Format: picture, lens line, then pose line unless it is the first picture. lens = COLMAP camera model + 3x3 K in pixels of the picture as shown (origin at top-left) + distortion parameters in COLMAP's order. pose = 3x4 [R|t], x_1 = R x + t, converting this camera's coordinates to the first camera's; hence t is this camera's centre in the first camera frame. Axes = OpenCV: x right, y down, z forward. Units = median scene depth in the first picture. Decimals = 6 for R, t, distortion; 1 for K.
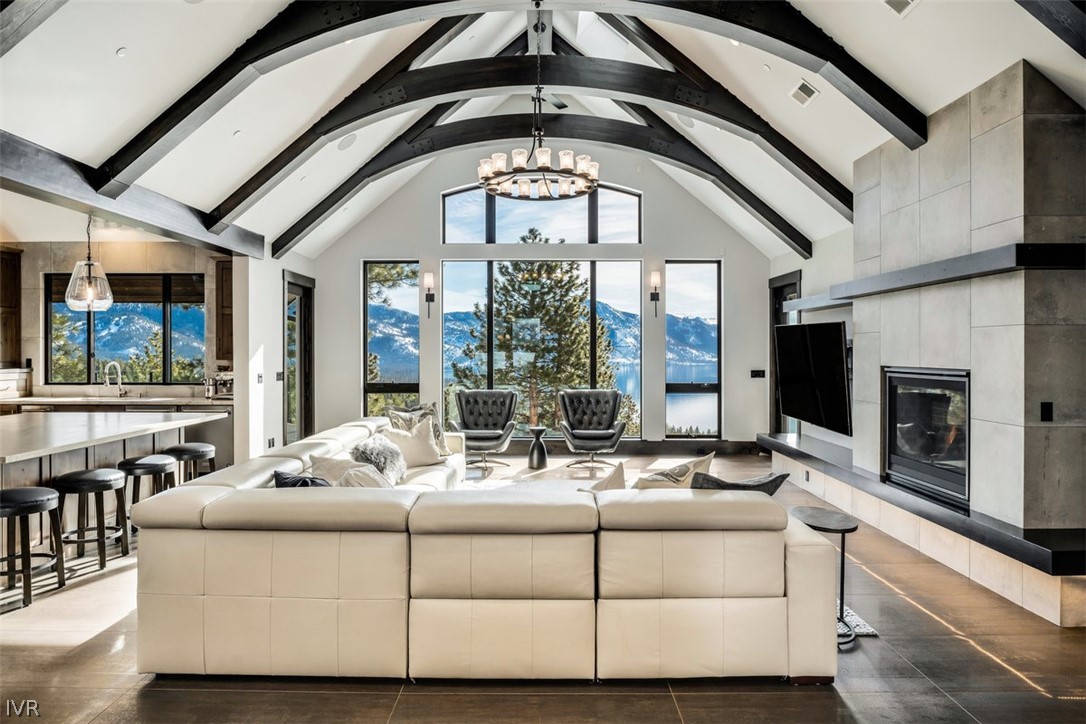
lens RADIAL K [[673.9, 0, 541.6], [0, 673.9, 361.1], [0, 0, 1]] dist [0.001671, -0.000876]
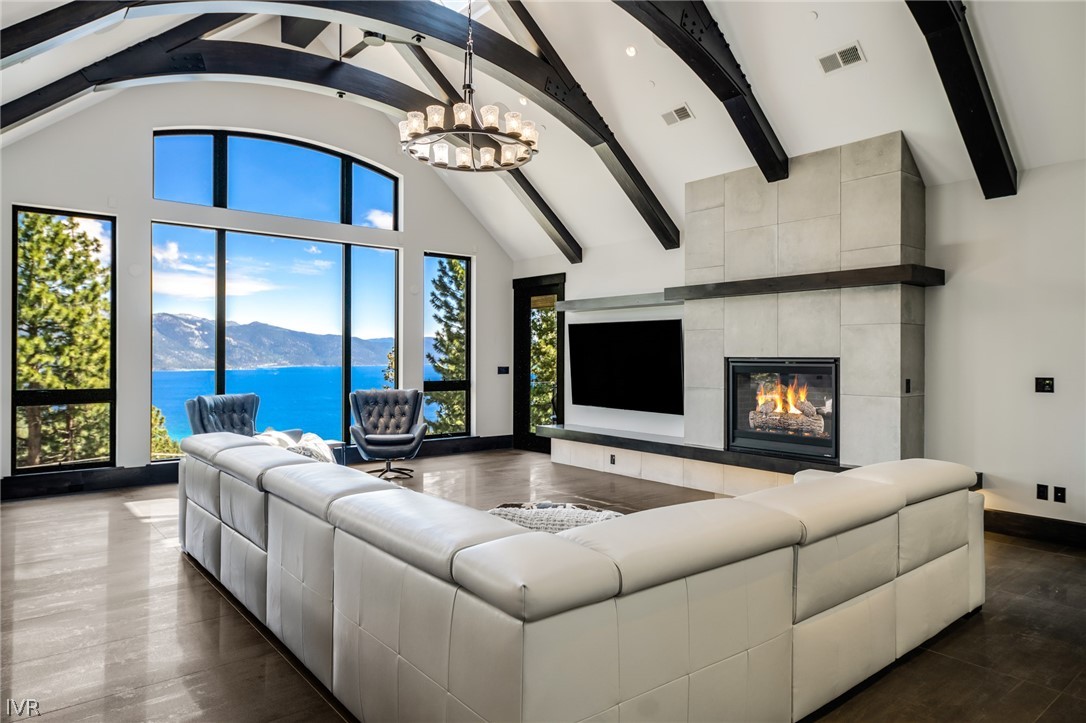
lens RADIAL K [[671.0, 0, 543.0], [0, 671.0, 356.8], [0, 0, 1]] dist [0.020564, 0.000362]
pose [[0.766273, 0.001253, 0.642514, -0.480368], [0.007209, 0.999918, -0.010546, 0.015495], [-0.642475, 0.012713, 0.766201, 0.271439]]
